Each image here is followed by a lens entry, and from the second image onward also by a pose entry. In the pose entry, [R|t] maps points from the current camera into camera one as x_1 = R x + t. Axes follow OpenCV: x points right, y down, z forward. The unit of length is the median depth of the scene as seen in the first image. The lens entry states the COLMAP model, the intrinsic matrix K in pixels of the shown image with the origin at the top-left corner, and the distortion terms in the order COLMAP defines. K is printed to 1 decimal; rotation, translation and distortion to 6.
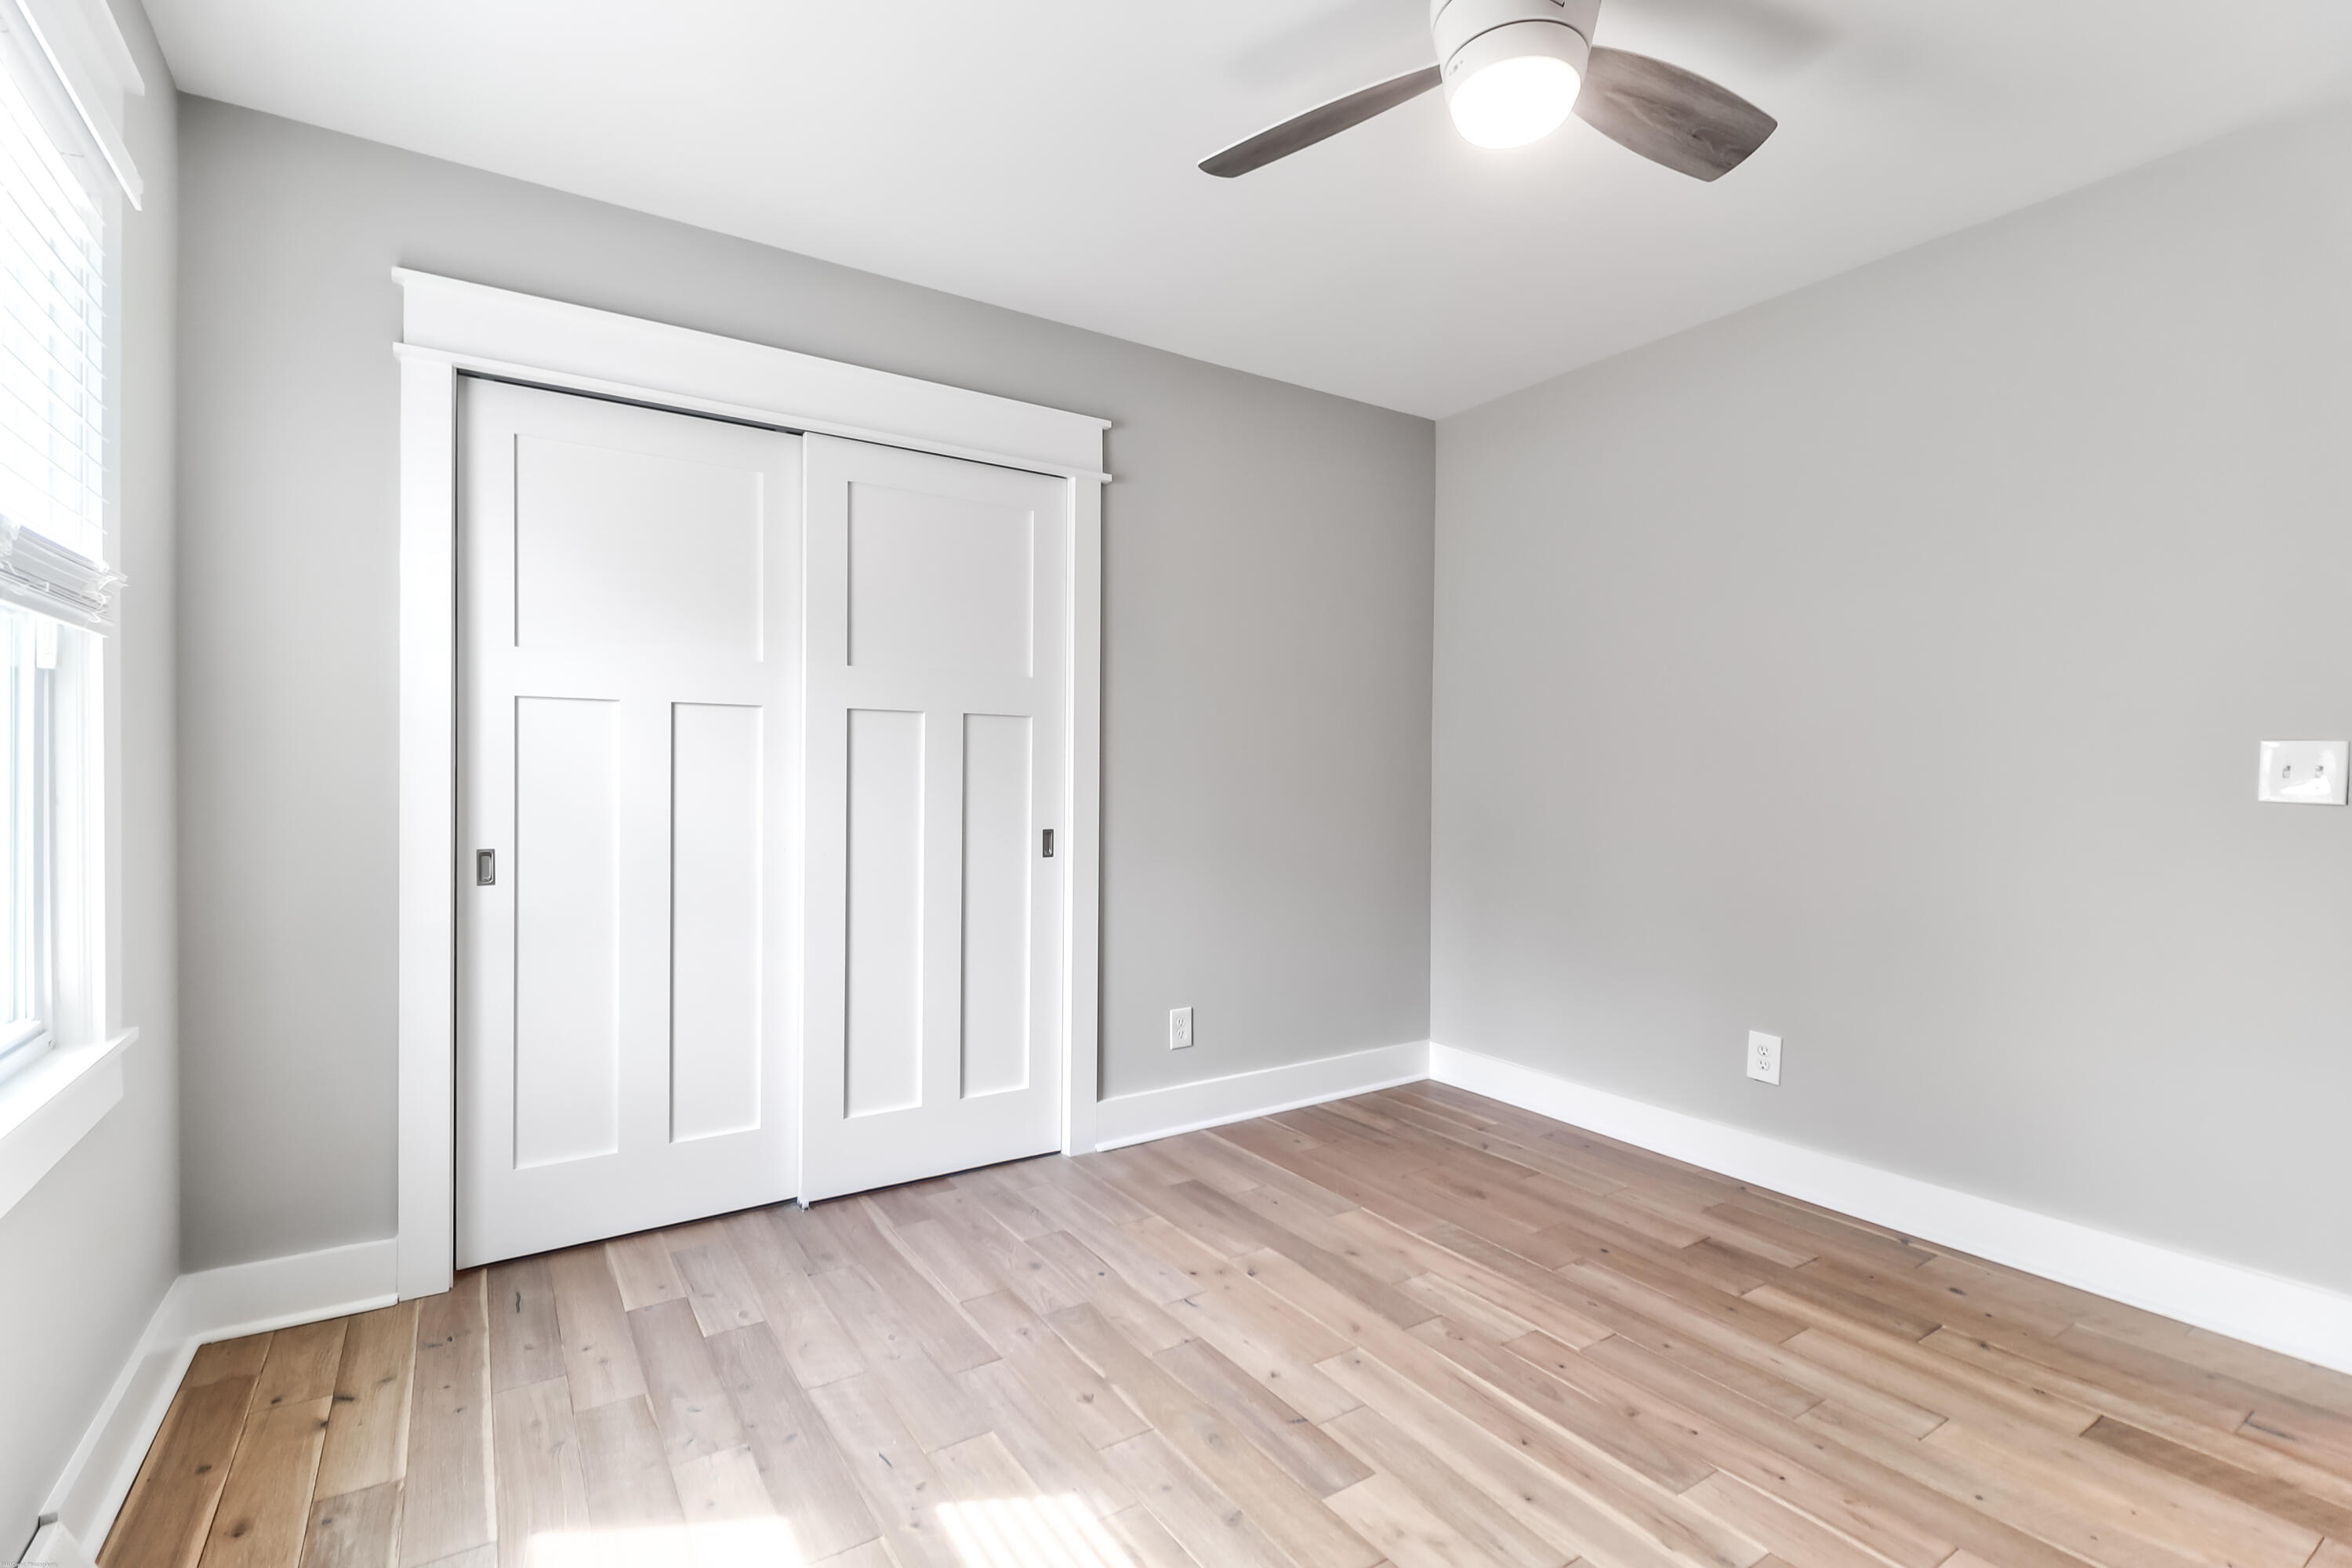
lens RADIAL K [[1078.6, 0, 1176.0], [0, 1078.6, 784.0], [0, 0, 1]] dist [0.016857, -0.012933]
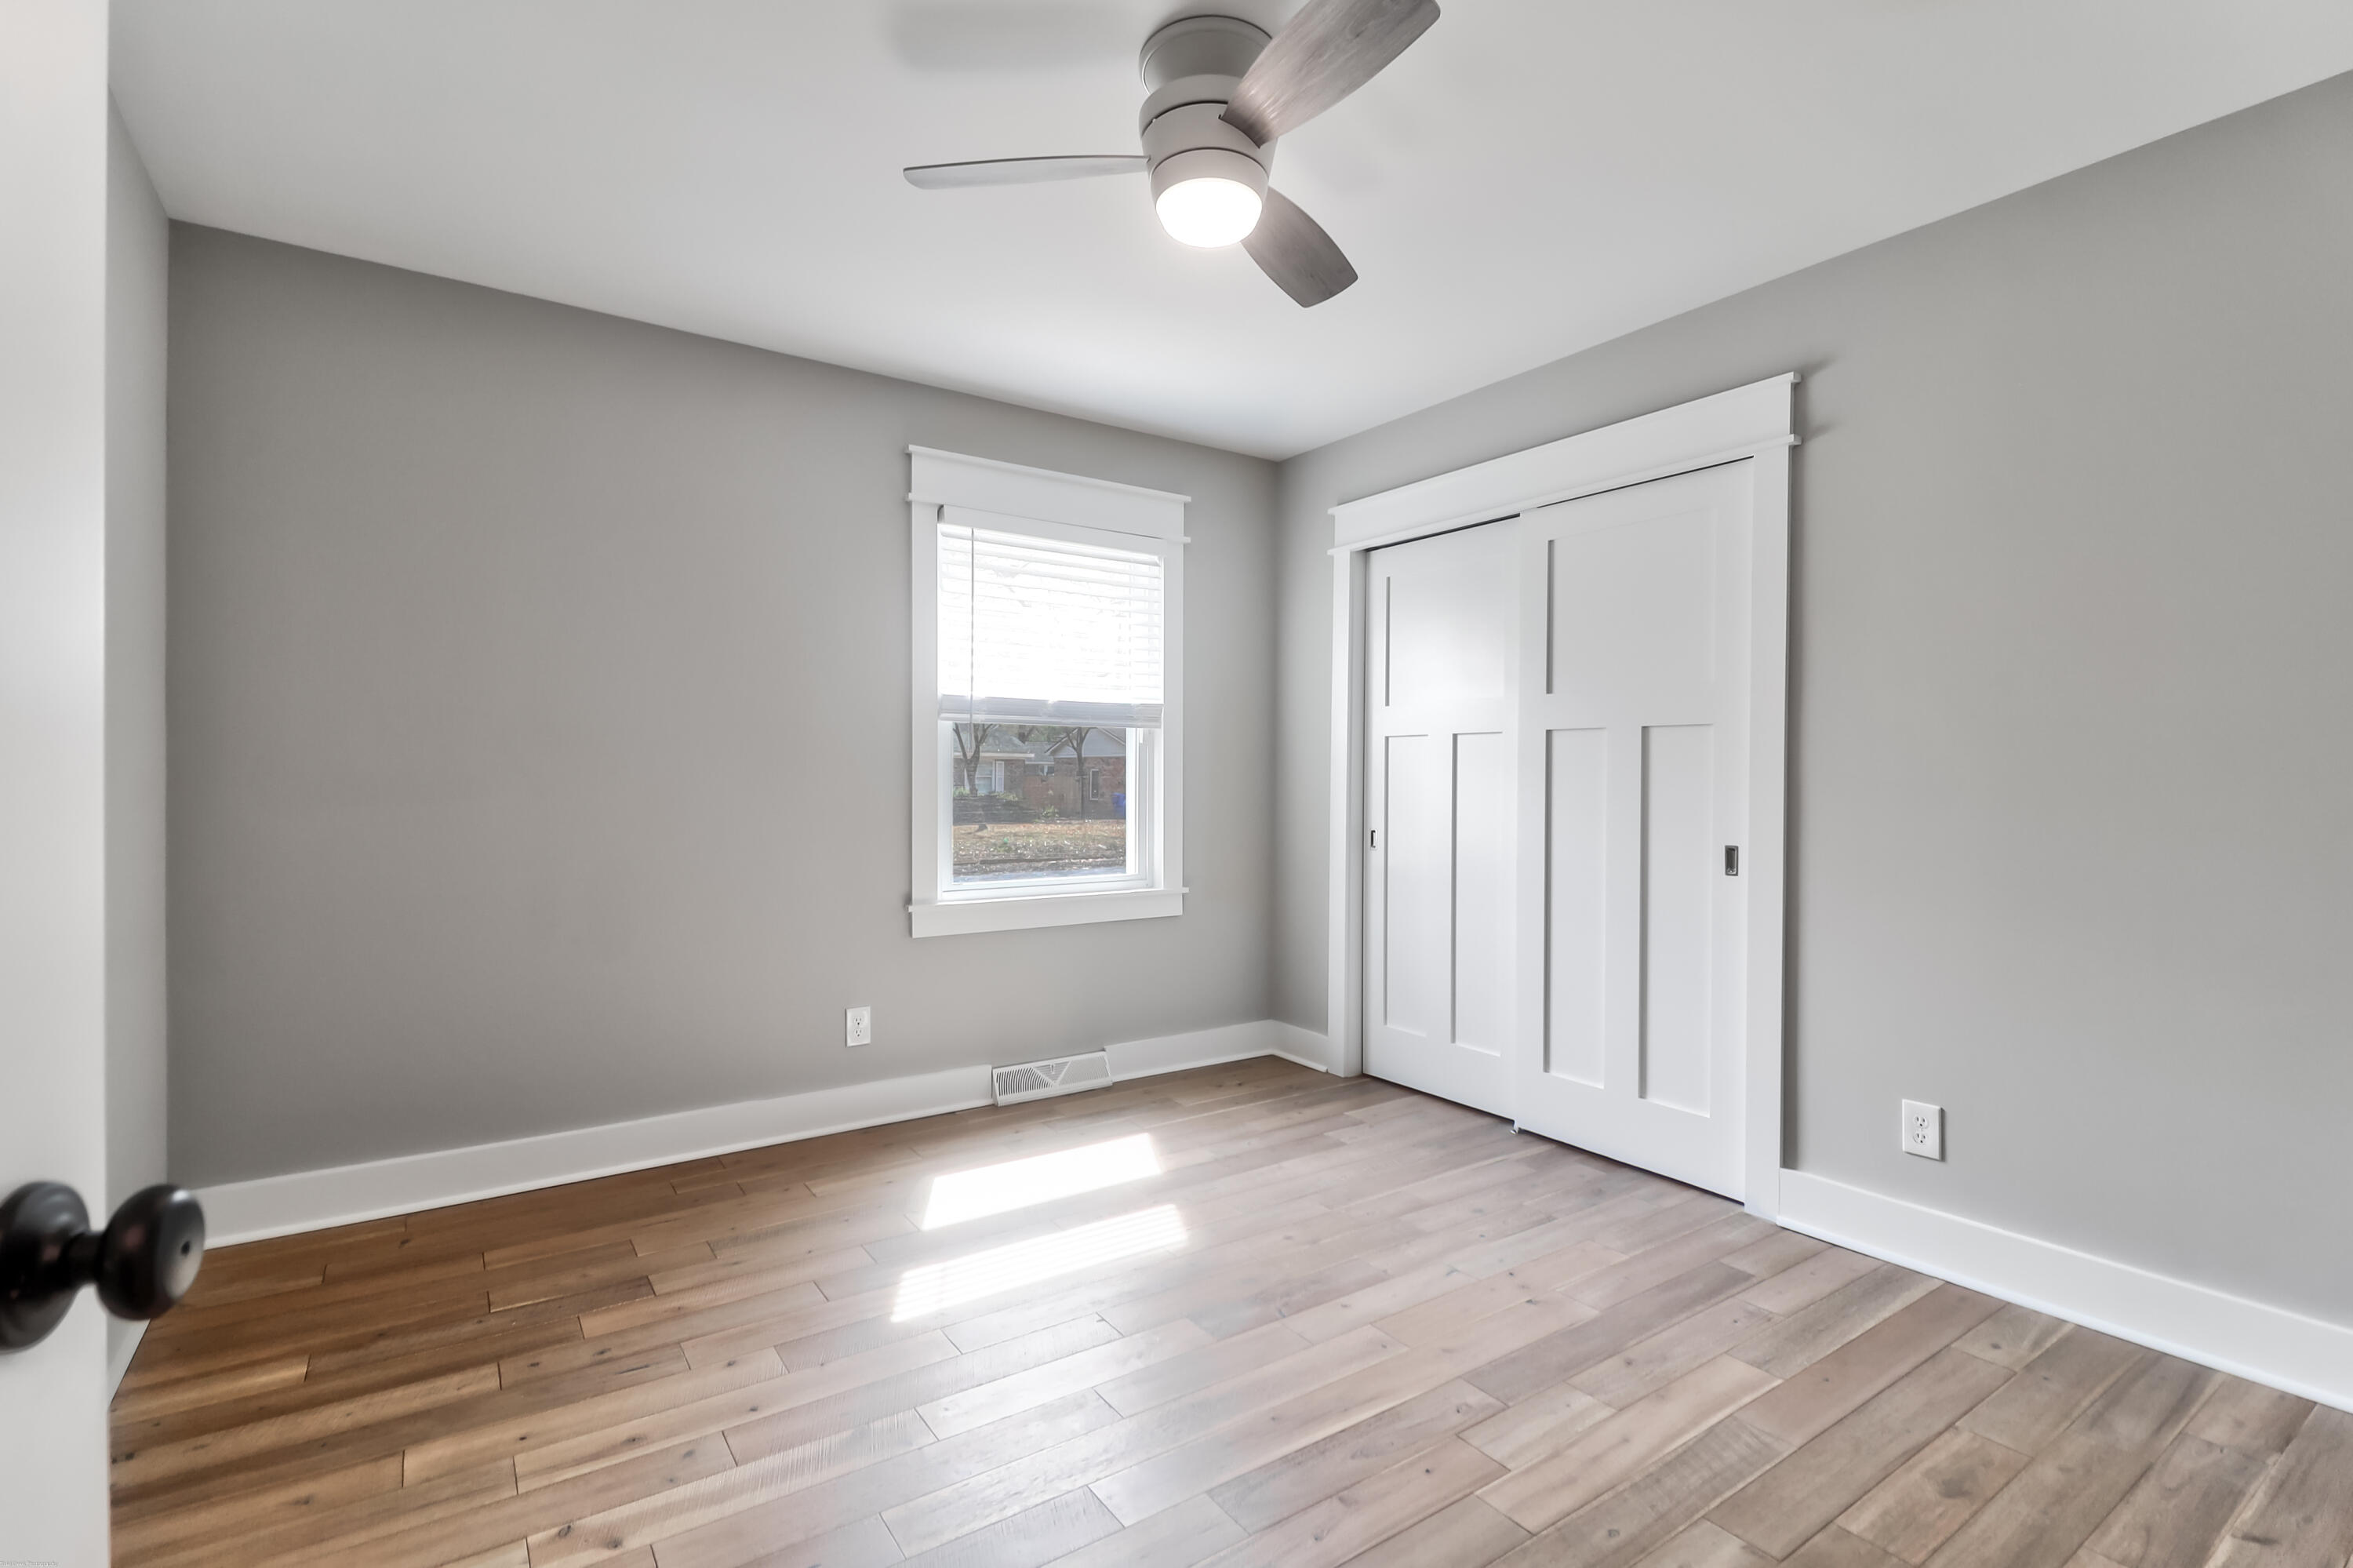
lens RADIAL K [[1079.1, 0, 1176.5], [0, 1079.1, 784.0], [0, 0, 1]] dist [0.016857, -0.012933]
pose [[0.024187, 0.002270, -0.999705, 0.994852], [-0.014471, 0.999893, 0.001920, -0.007522], [0.999603, 0.014420, 0.024217, 0.630310]]
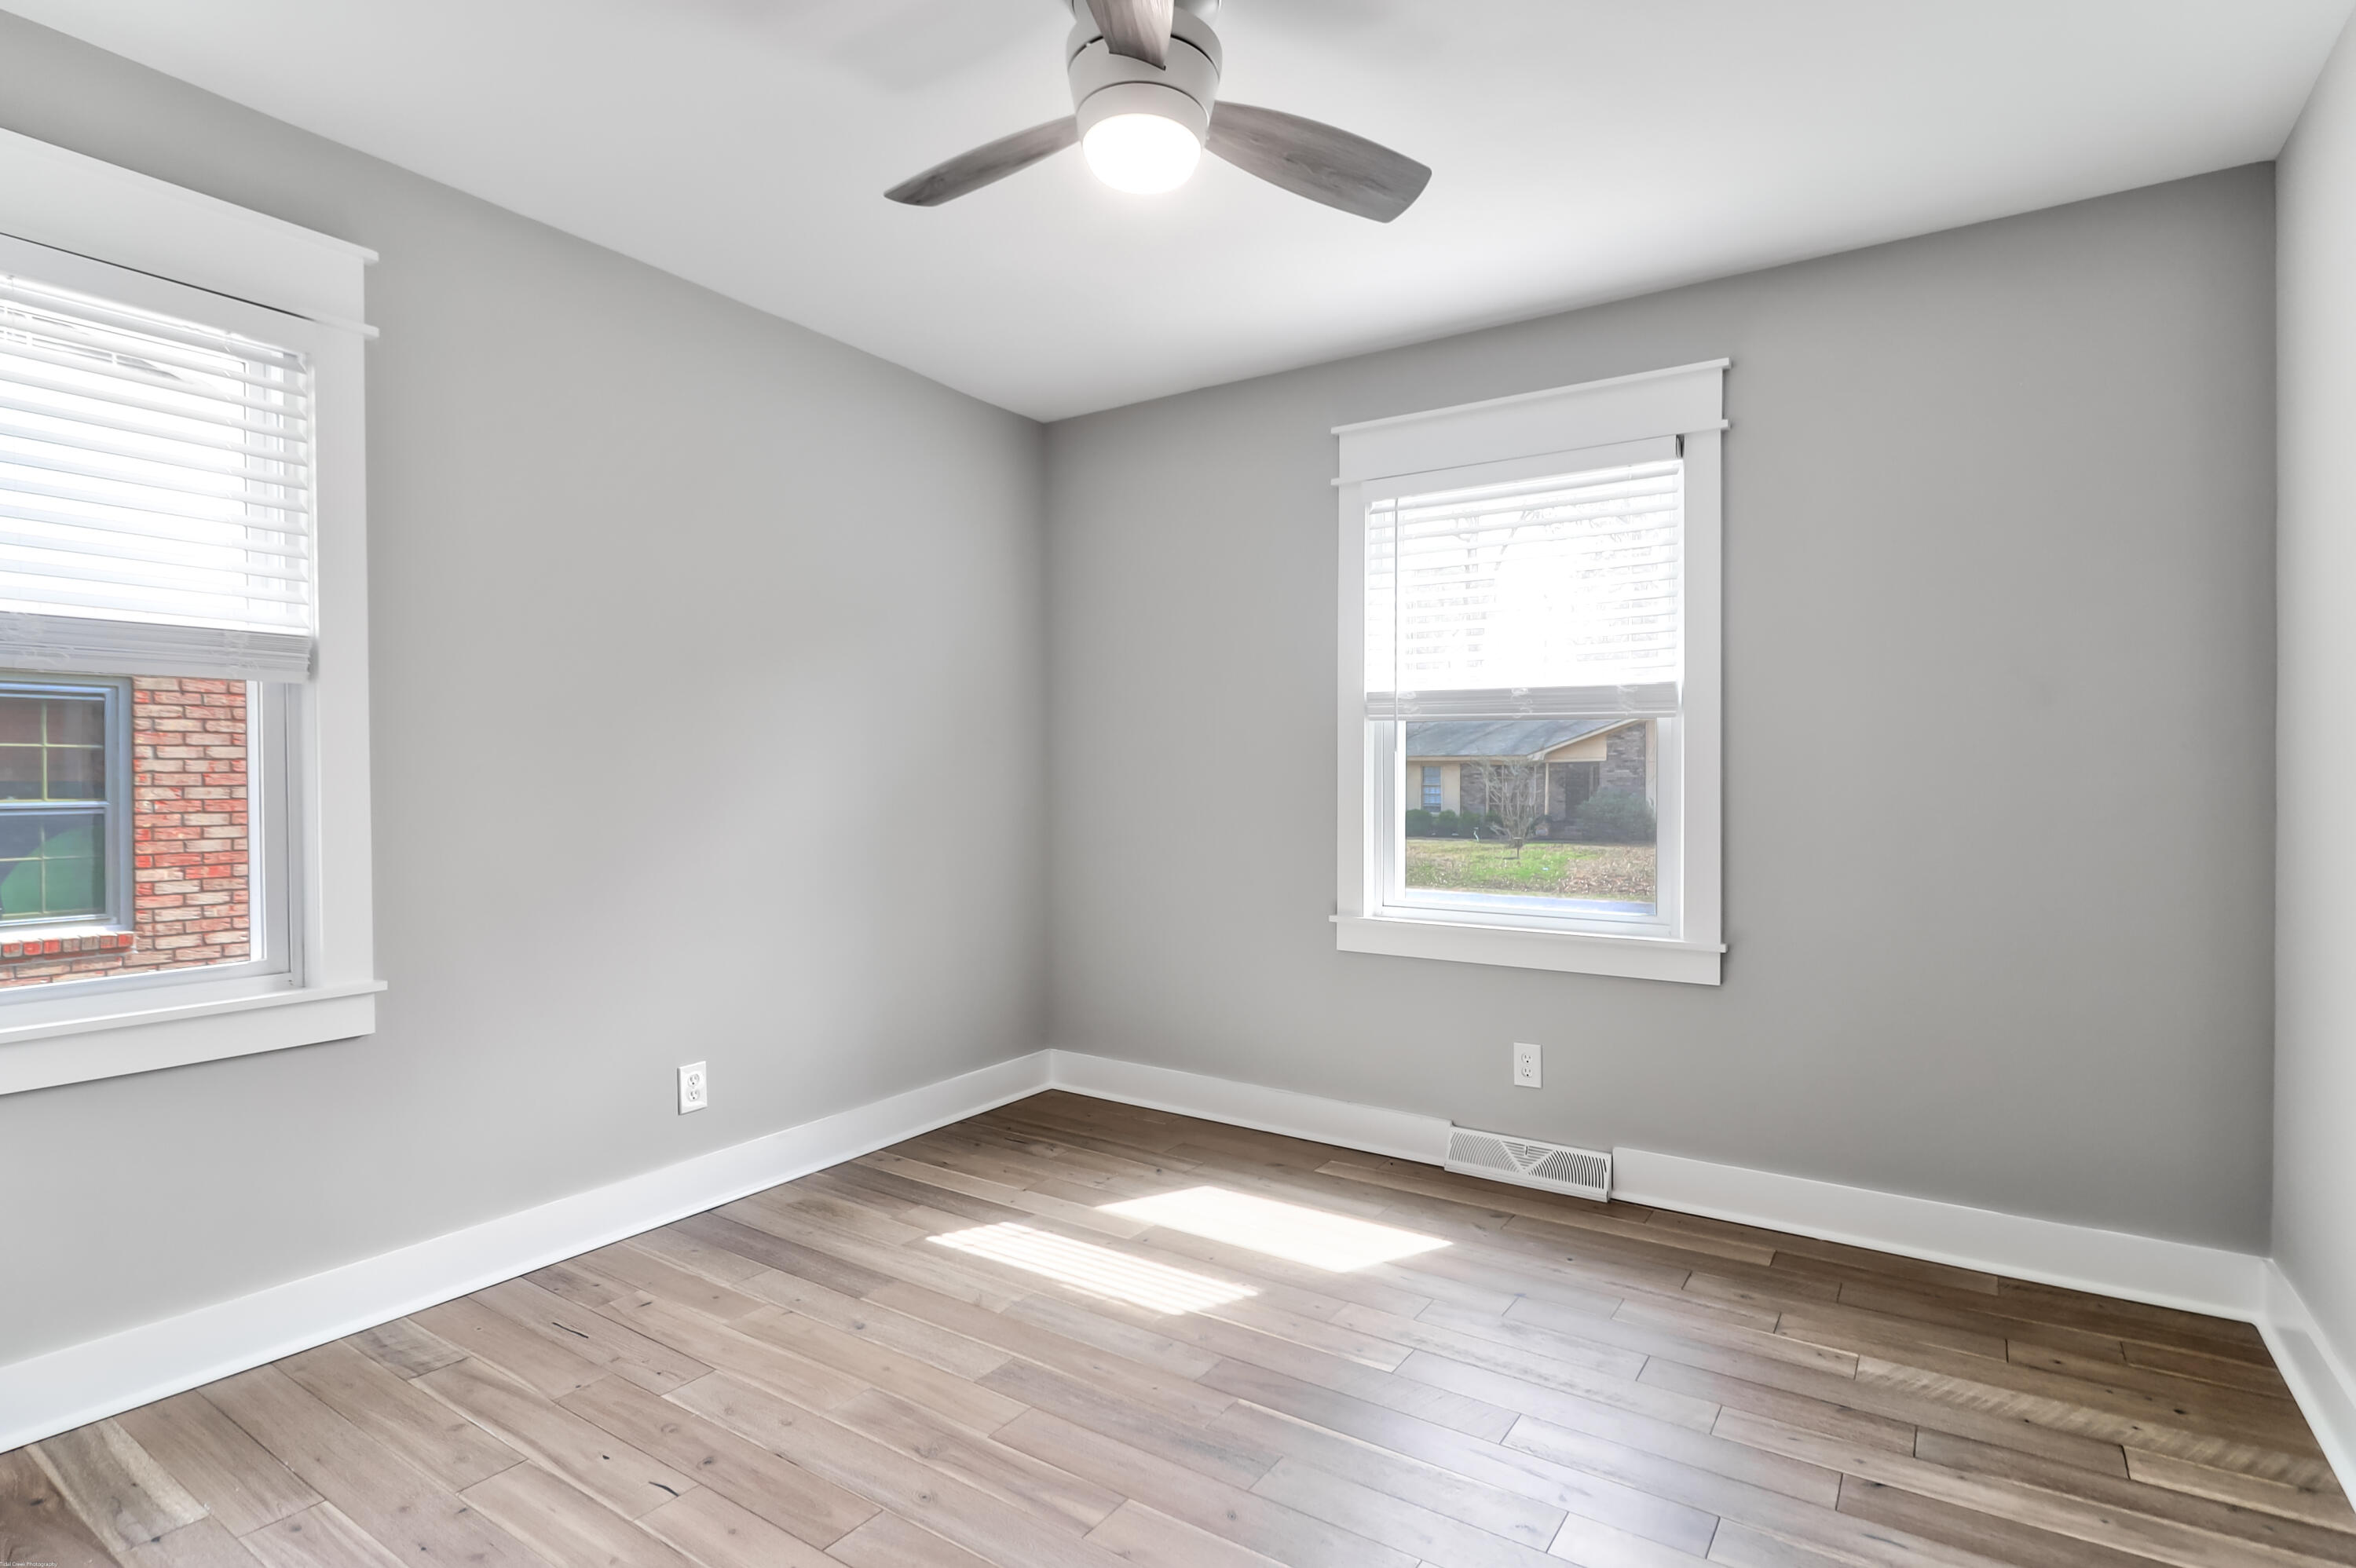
lens RADIAL K [[1204.7, 0, 1177.4], [0, 1204.7, 783.2], [0, 0, 1]] dist [0.014604, -0.013609]
pose [[-0.923900, -0.005896, -0.382588, 0.321909], [-0.010111, 0.999908, 0.009007, -0.016470], [0.382500, 0.012190, -0.923875, 1.606659]]
